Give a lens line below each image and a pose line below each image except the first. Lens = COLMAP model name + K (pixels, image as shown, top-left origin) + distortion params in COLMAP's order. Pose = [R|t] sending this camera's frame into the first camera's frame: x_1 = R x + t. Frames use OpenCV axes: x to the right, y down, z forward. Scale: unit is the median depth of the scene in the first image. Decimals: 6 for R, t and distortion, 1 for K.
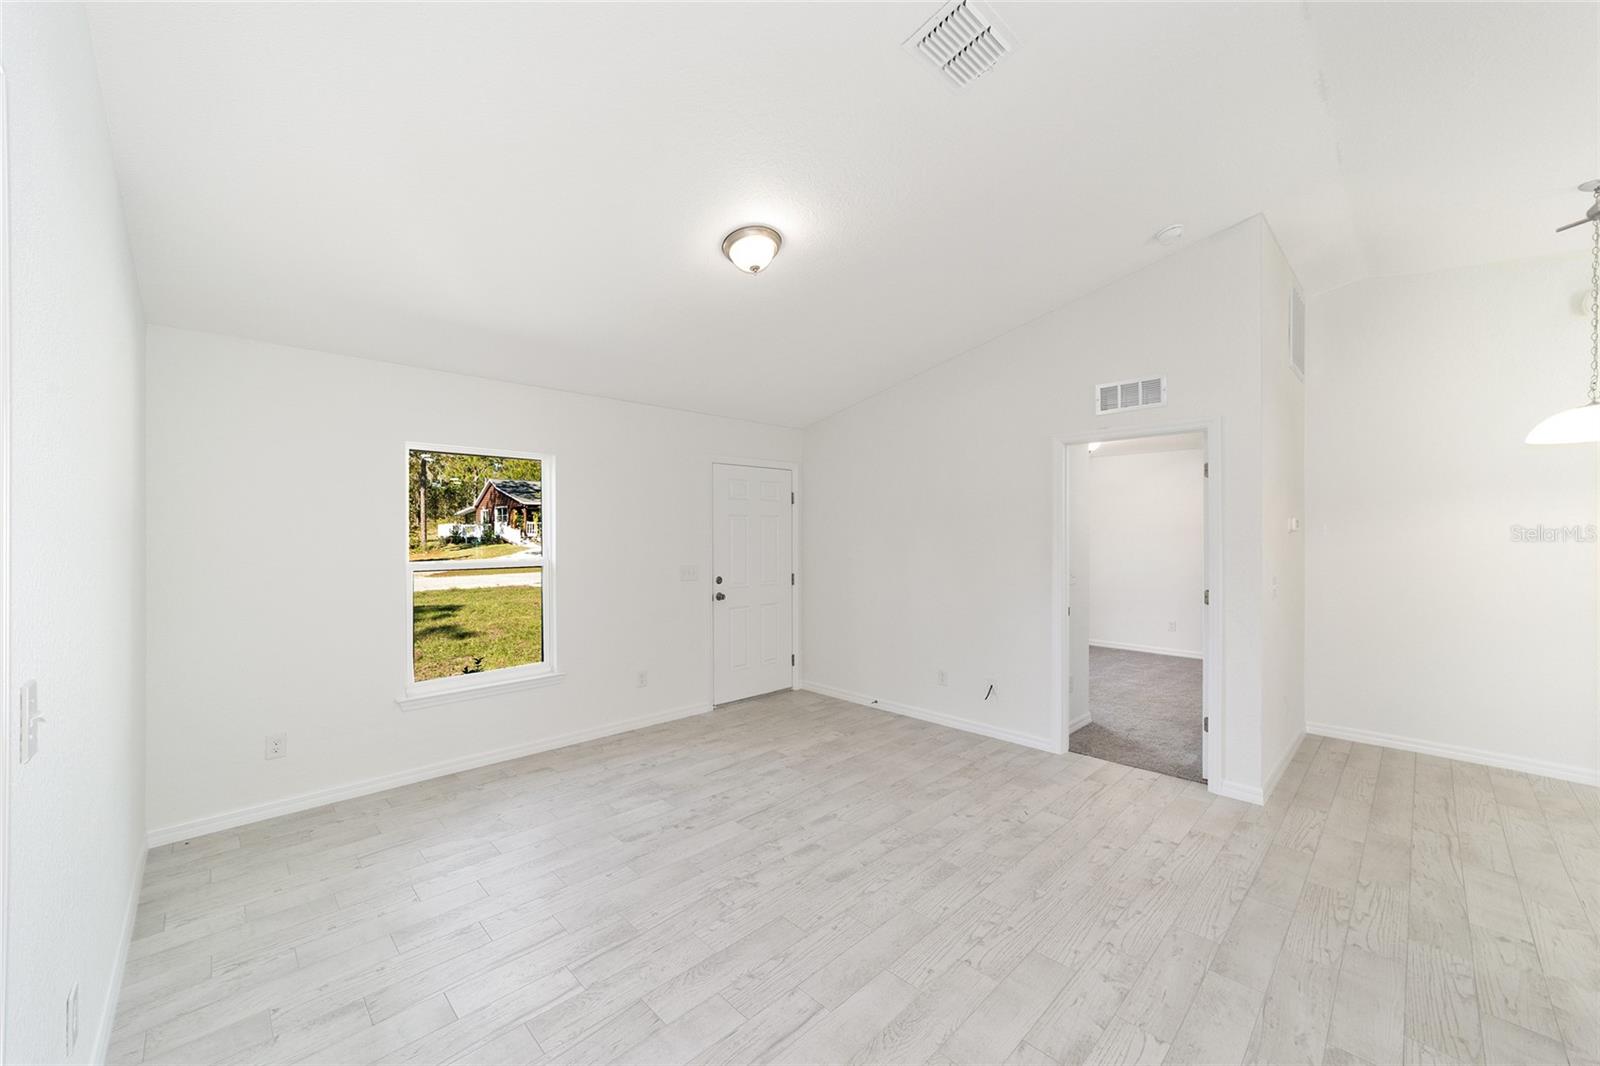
lens RADIAL K [[622.8, 0, 800.0], [0, 622.8, 533.0], [0, 0, 1]] dist [-0.002274, 0.007531]
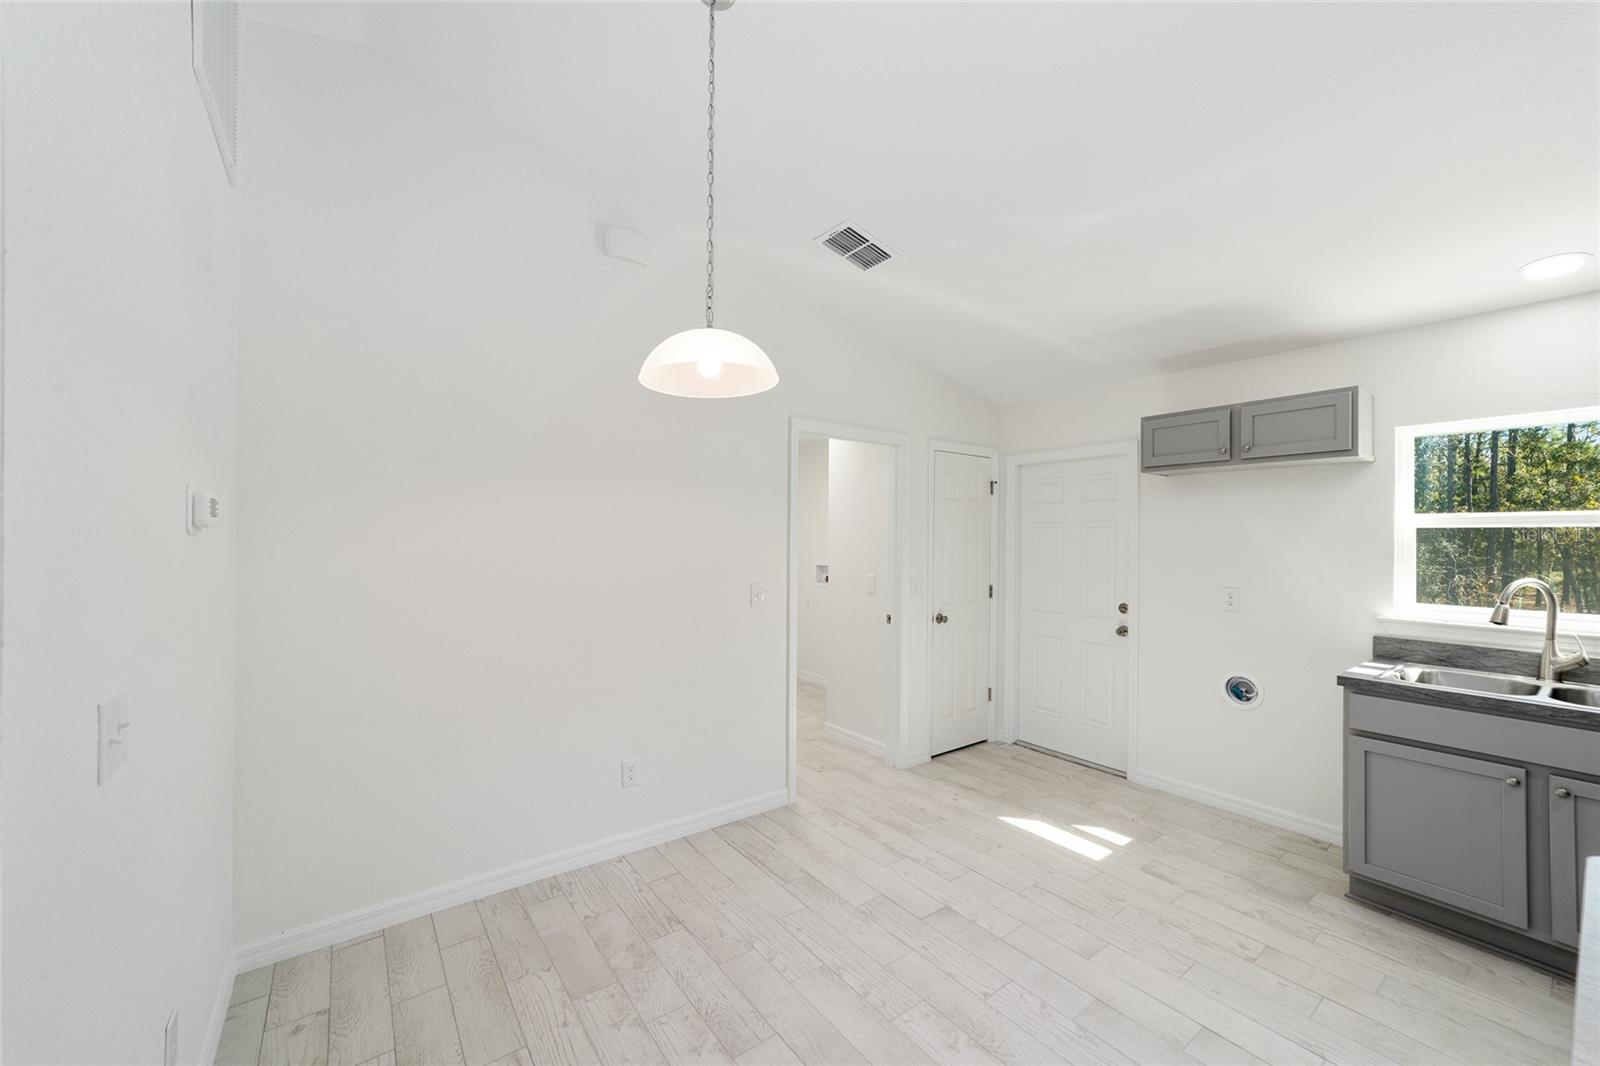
lens RADIAL K [[615.6, 0, 794.7], [0, 615.6, 541.5], [0, 0, 1]] dist [-0.014604, 0.008069]
pose [[0.139729, -0.003268, 0.990184, 0.526269], [-0.009619, 0.999943, 0.004657, -0.002046], [-0.990143, -0.010175, 0.139689, 0.660435]]
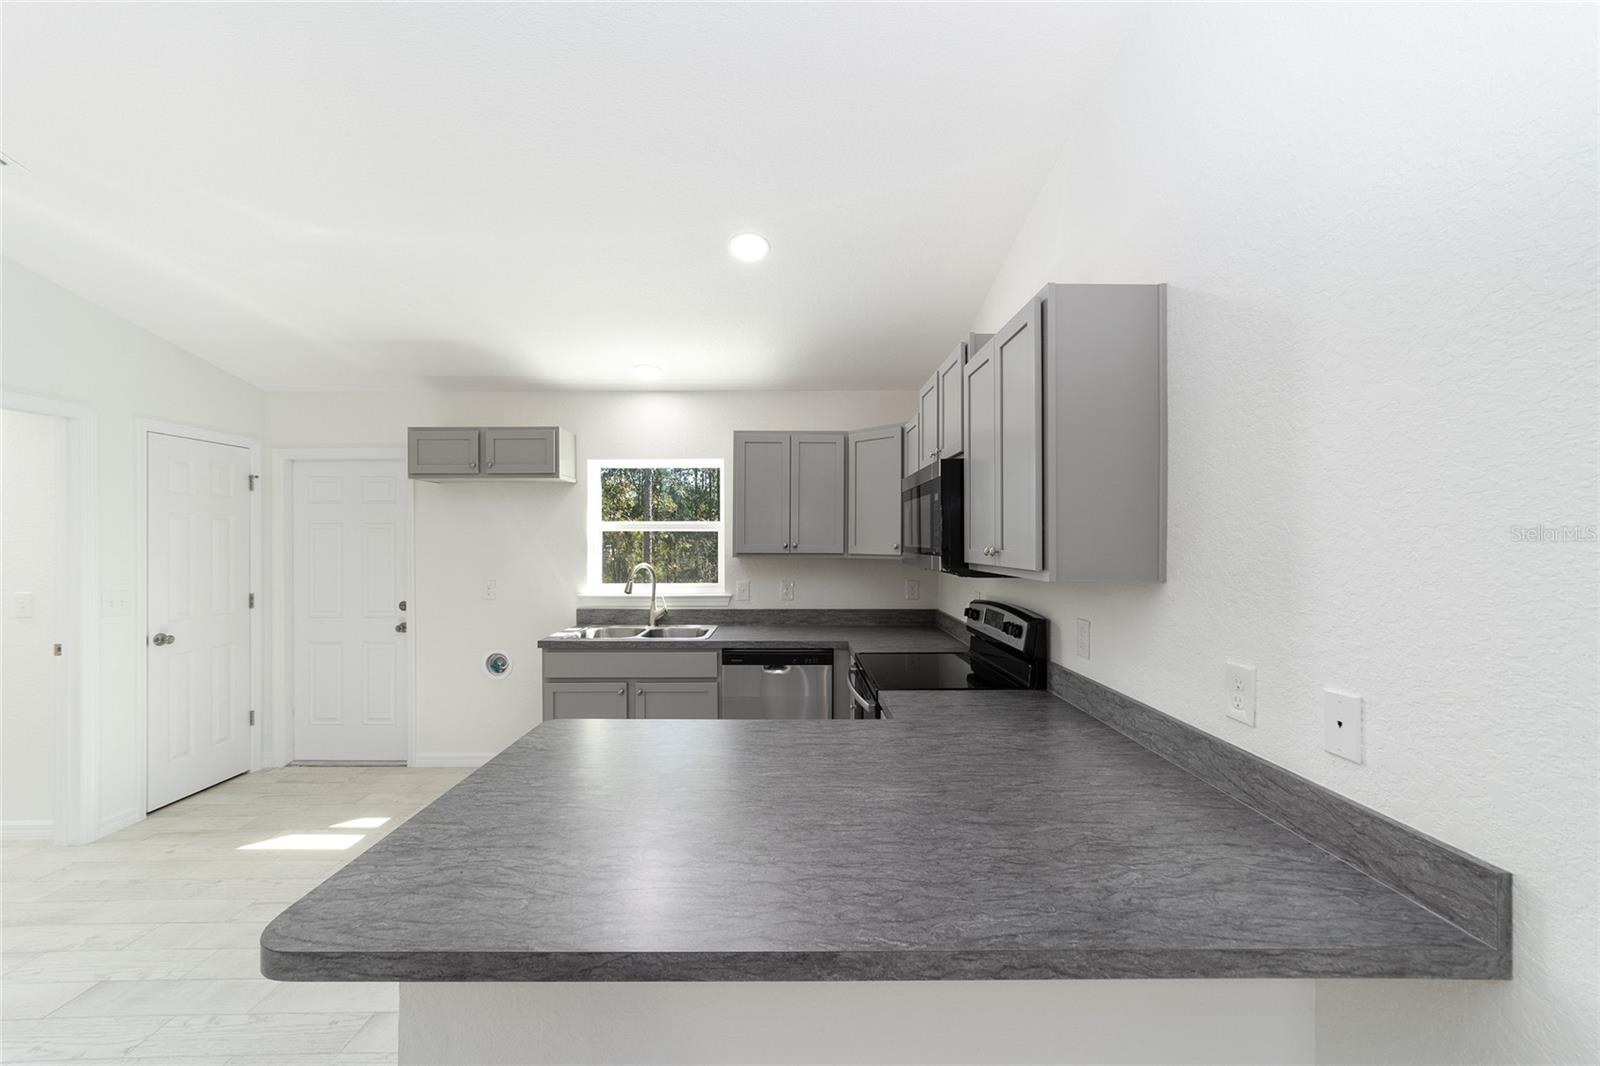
lens RADIAL K [[615.6, 0, 794.7], [0, 615.6, 541.5], [0, 0, 1]] dist [-0.014604, 0.008069]
pose [[-0.715139, 0.000922, 0.698982, 0.363698], [-0.000011, 0.999999, -0.001331, -0.002766], [-0.698982, -0.000960, -0.715138, 0.543956]]
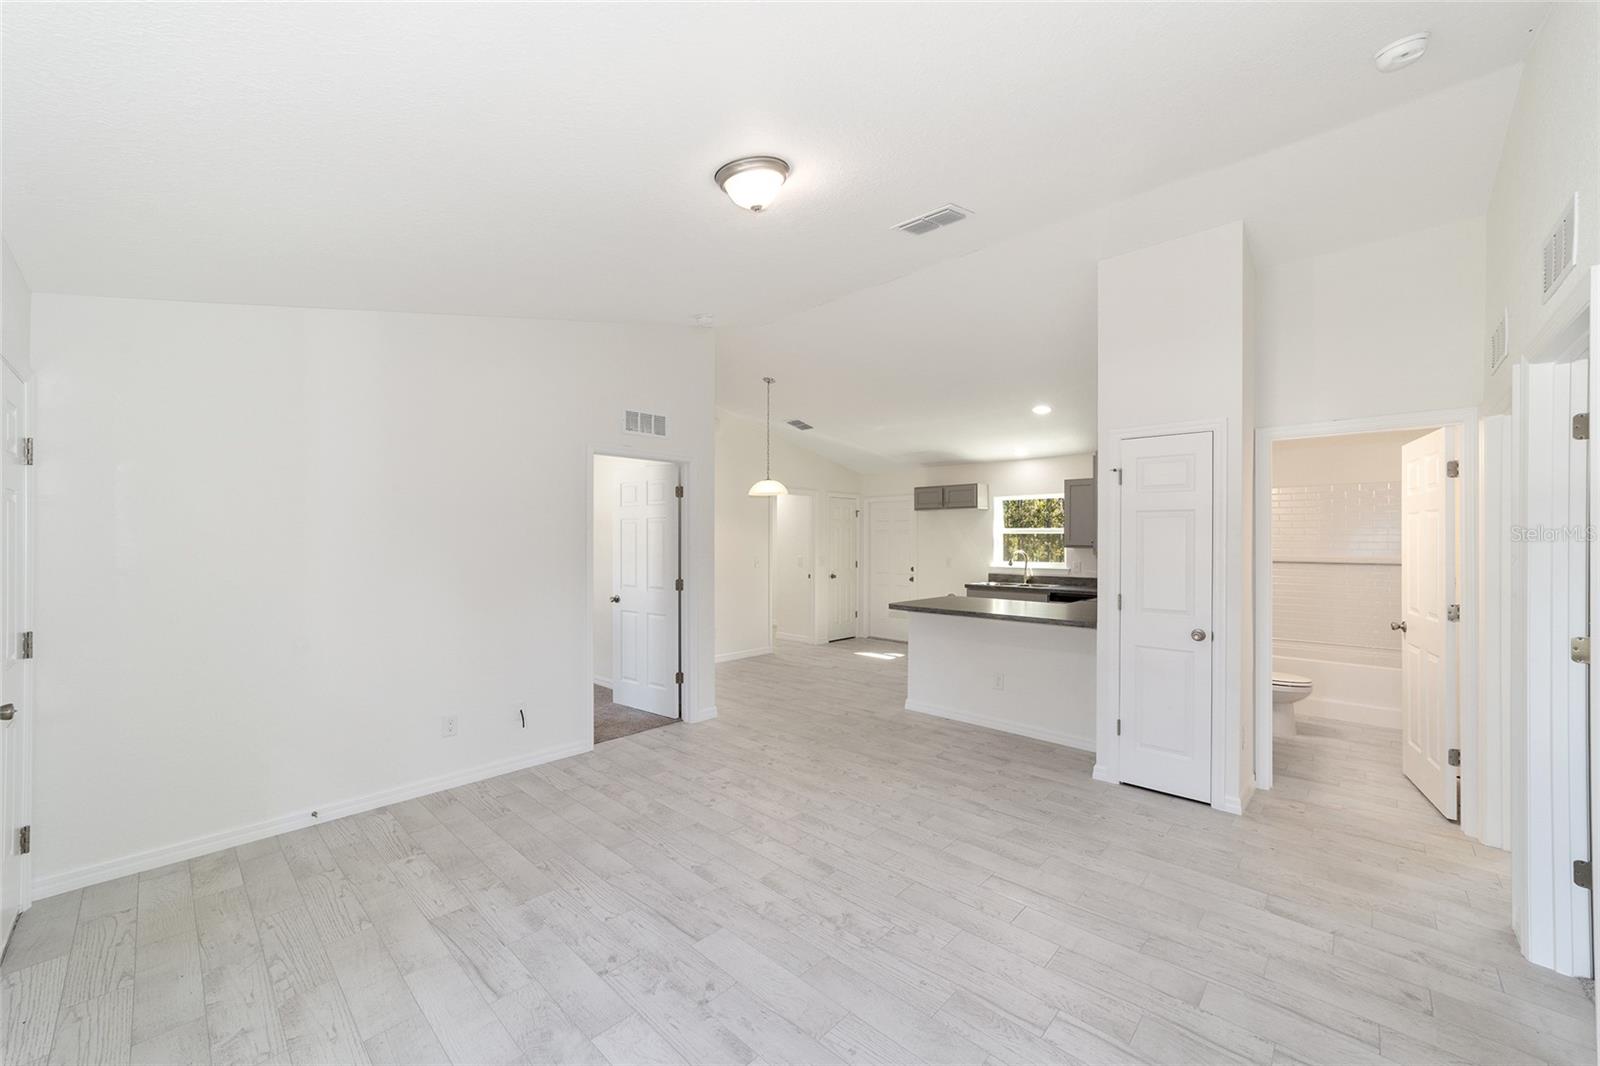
lens RADIAL K [[606.1, 0, 804.6], [0, 606.1, 538.6], [0, 0, 1]] dist [-0.000876, 0.000071]
pose [[-0.046857, 0.004819, 0.998890, -0.675576], [-0.004251, 0.999978, -0.005023, 0.007454], [-0.998893, -0.004482, -0.046835, 0.772559]]
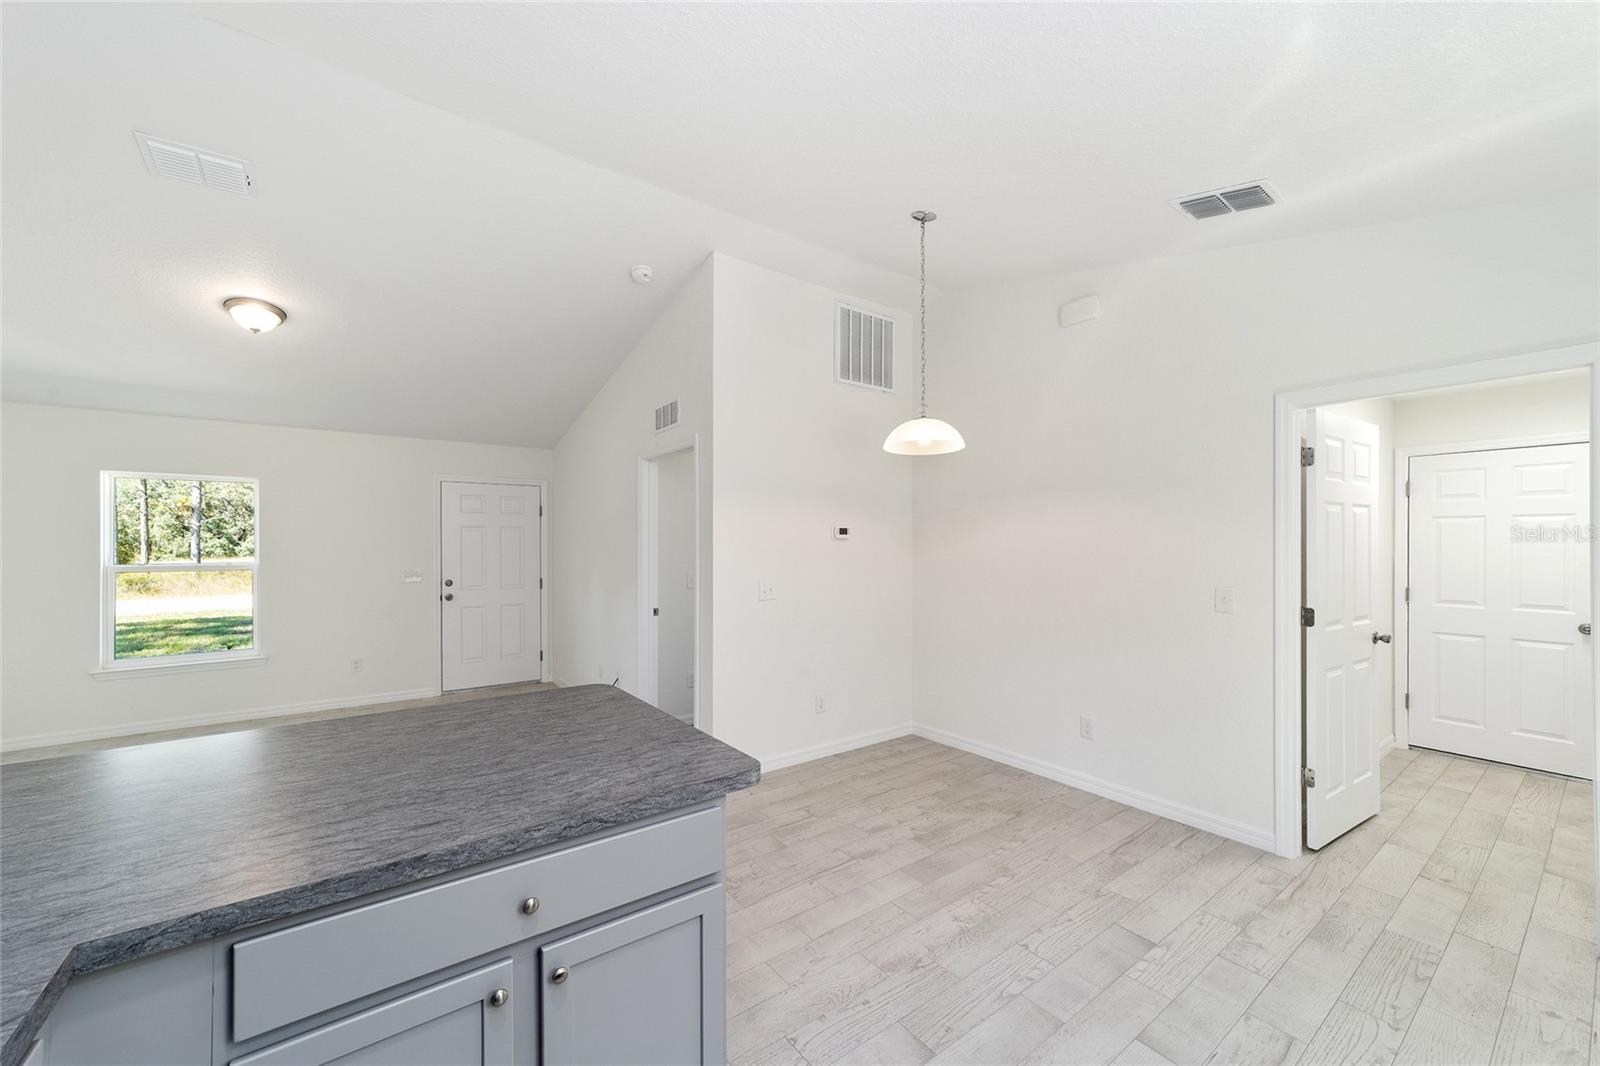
lens RADIAL K [[618.7, 0, 796.5], [0, 618.7, 553.7], [0, 0, 1]] dist [-0.011014, 0.000285]
pose [[0.989238, 0.002363, -0.146296, 0.947227], [-0.000219, 0.999892, 0.014669, 0.005529], [0.146315, -0.014479, 0.989132, -0.054780]]
